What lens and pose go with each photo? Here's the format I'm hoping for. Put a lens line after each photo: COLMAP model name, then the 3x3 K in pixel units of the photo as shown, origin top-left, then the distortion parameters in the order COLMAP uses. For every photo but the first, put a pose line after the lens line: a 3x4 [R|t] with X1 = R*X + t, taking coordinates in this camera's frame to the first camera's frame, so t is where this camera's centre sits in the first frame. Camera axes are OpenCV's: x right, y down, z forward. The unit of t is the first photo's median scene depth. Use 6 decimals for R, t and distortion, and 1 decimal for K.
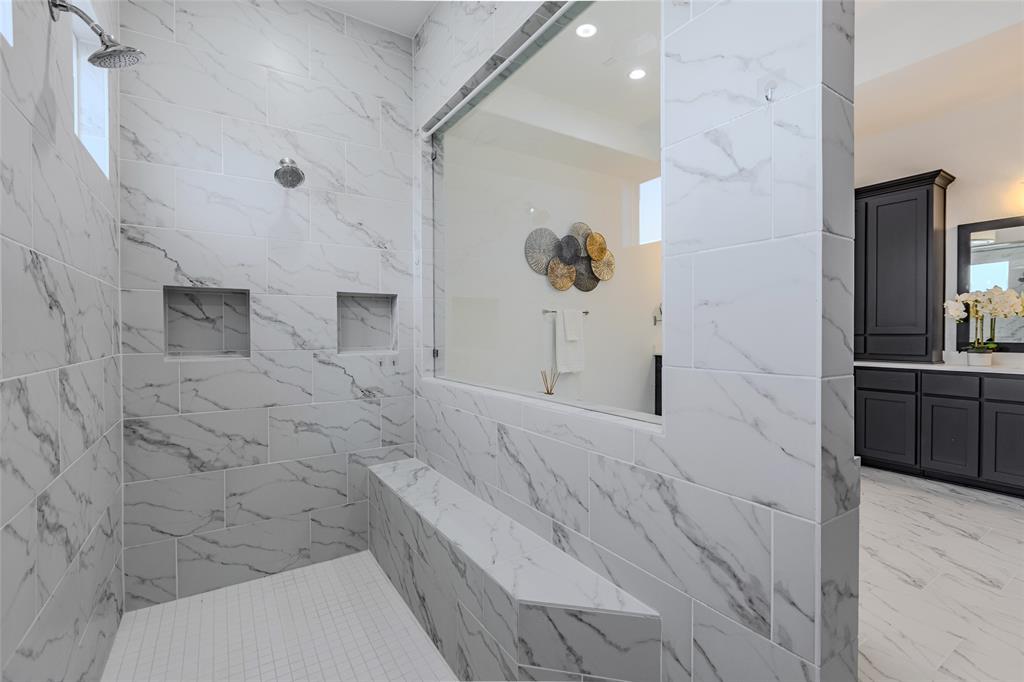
lens RADIAL K [[451.0, 0, 509.4], [0, 451.0, 331.7], [0, 0, 1]] dist [0.000167, -0.000197]
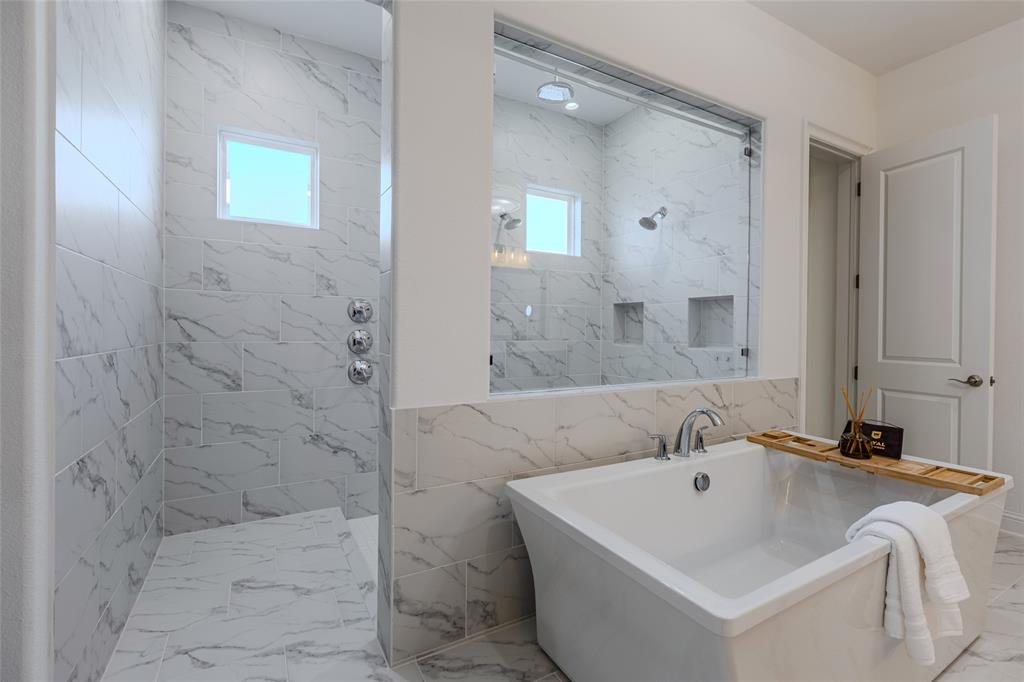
lens RADIAL K [[451.0, 0, 509.4], [0, 451.0, 331.7], [0, 0, 1]] dist [0.000167, -0.000197]
pose [[-0.049595, 0.007069, -0.998744, 0.876681], [-0.011906, 0.999900, 0.007668, 0.001540], [0.998698, 0.012271, -0.049506, 0.549927]]
